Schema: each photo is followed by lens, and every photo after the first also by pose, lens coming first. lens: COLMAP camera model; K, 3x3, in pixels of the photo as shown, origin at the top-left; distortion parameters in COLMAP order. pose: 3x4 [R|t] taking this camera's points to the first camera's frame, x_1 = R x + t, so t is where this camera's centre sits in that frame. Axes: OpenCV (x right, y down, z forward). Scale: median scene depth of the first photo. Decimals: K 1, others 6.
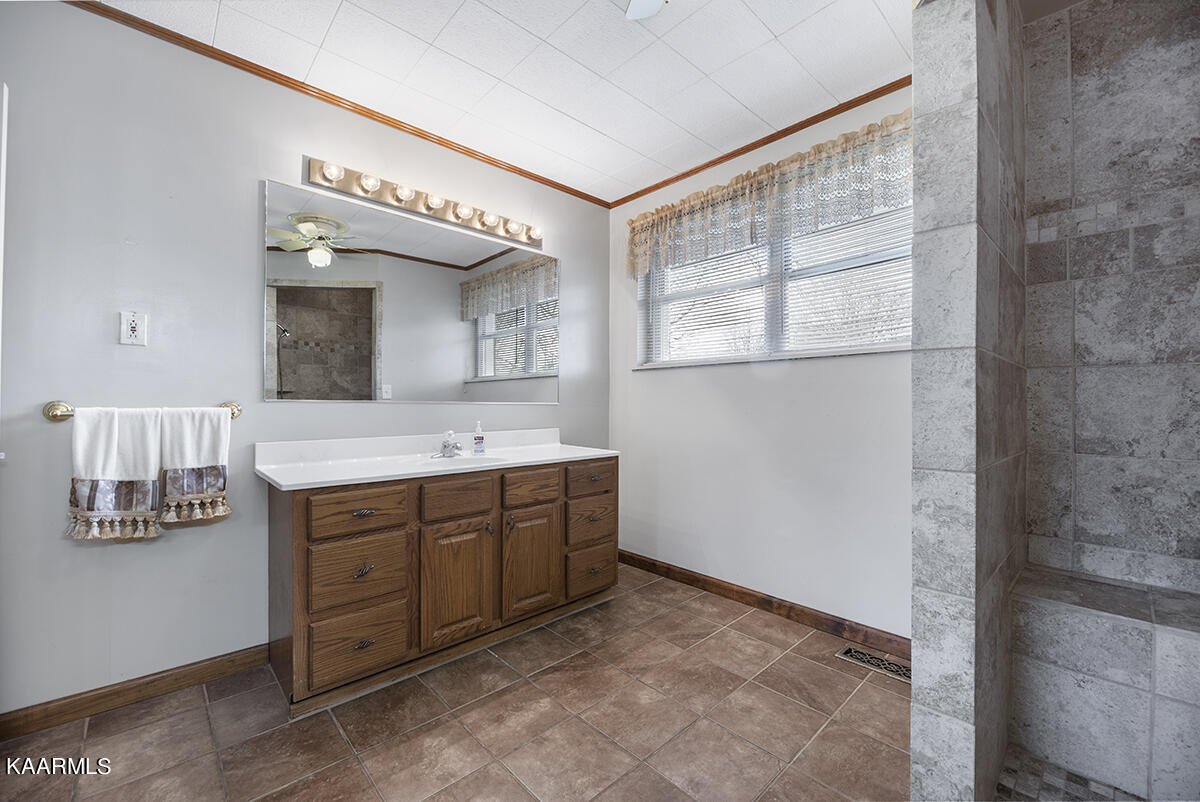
lens RADIAL K [[485.4, 0, 604.7], [0, 485.4, 403.1], [0, 0, 1]] dist [-0.002988, -0.000486]
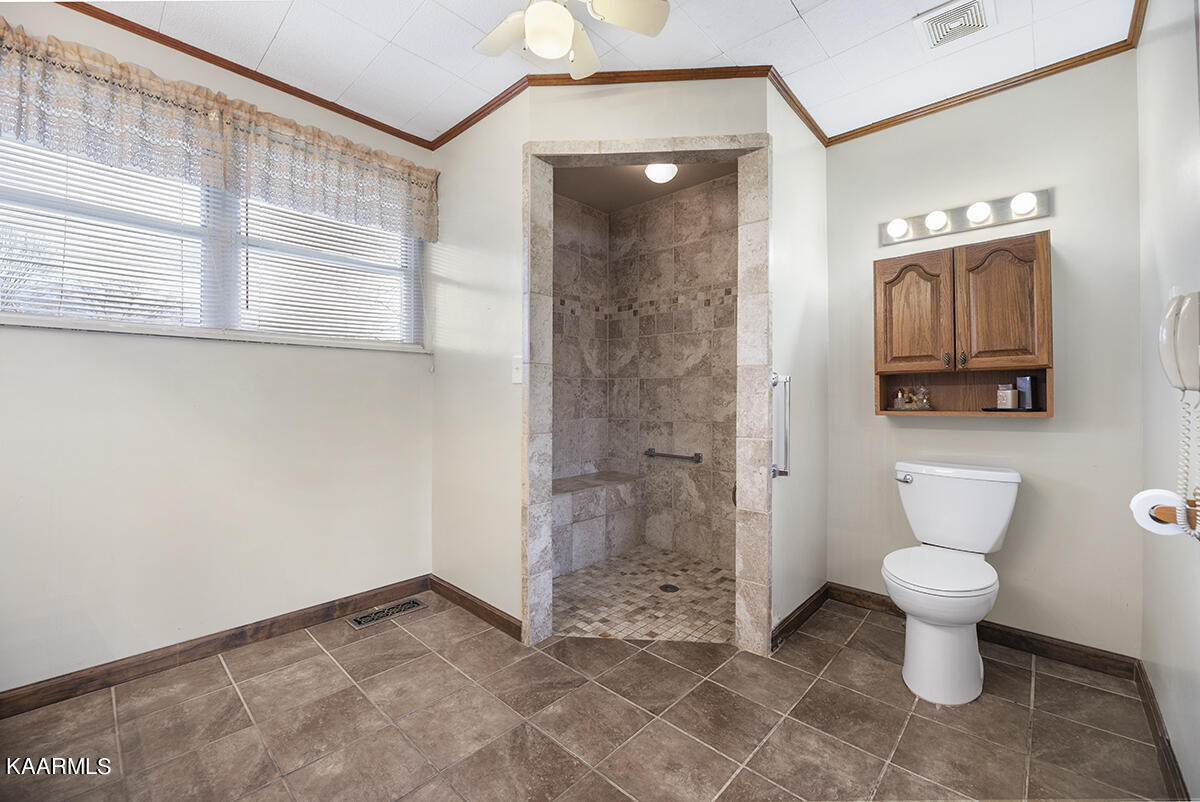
lens RADIAL K [[485.4, 0, 603.9], [0, 485.4, 397.0], [0, 0, 1]] dist [-0.002988, -0.000486]
pose [[-0.074620, -0.002449, 0.997209, -0.588841], [-0.006804, 0.999975, 0.001946, 0.001551], [-0.997189, -0.006640, -0.074635, 0.503338]]
